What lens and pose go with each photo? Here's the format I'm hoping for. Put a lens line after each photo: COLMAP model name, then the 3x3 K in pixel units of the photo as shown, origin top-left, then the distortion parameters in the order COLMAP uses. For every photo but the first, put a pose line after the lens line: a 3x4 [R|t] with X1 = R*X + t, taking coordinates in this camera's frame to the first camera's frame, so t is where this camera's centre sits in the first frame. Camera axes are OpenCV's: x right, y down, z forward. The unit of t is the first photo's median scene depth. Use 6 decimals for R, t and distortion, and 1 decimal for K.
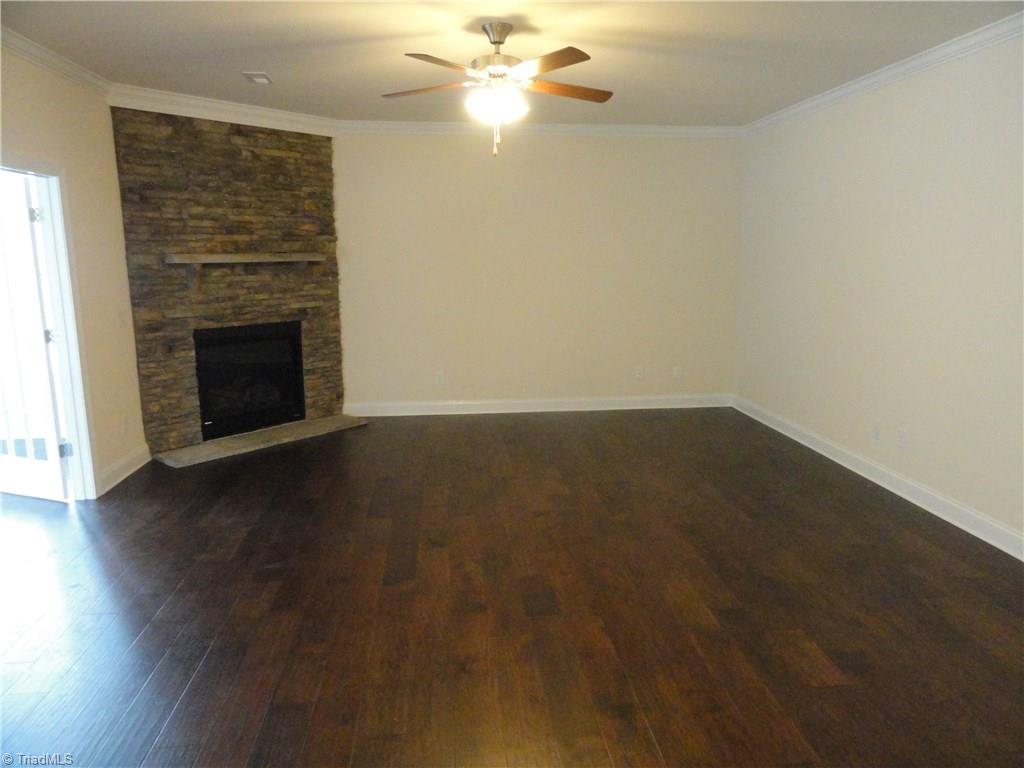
lens RADIAL K [[722.3, 0, 511.8], [0, 722.3, 384.5], [0, 0, 1]] dist [-0.001325, 0.002201]
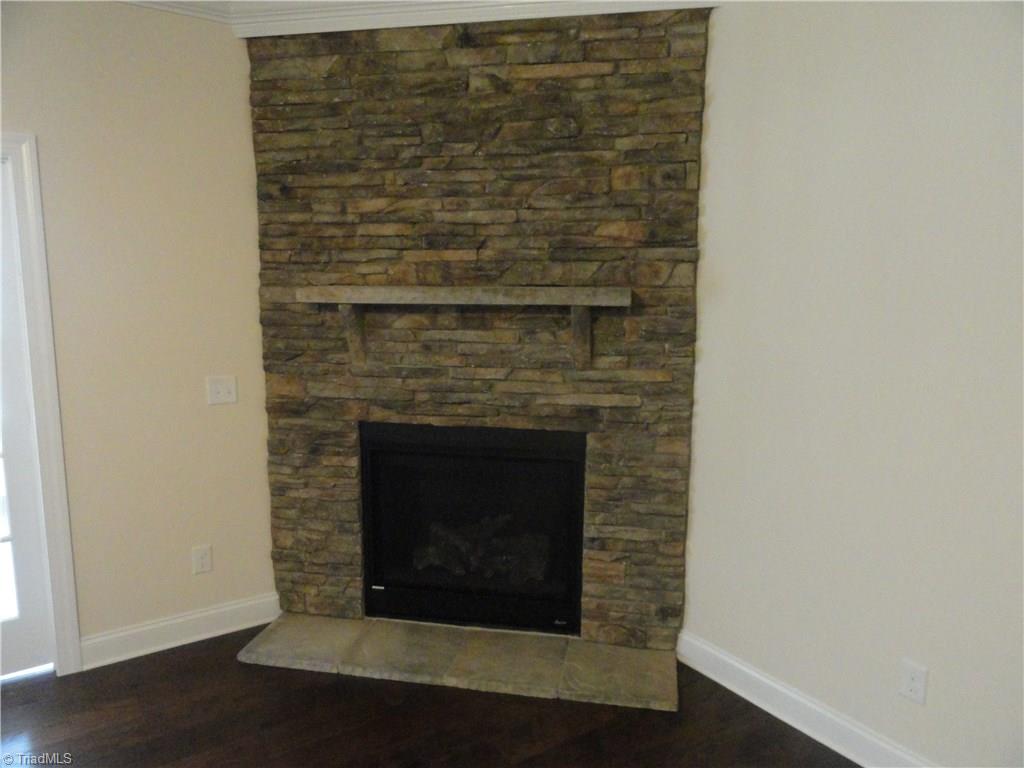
lens RADIAL K [[722.3, 0, 511.6], [0, 722.3, 382.5], [0, 0, 1]] dist [-0.001325, 0.002201]
pose [[0.474536, 0.133479, -0.870057, 0.091401], [-0.166169, 0.984248, 0.060368, -0.152591], [0.864409, 0.115930, 0.489241, 0.796445]]
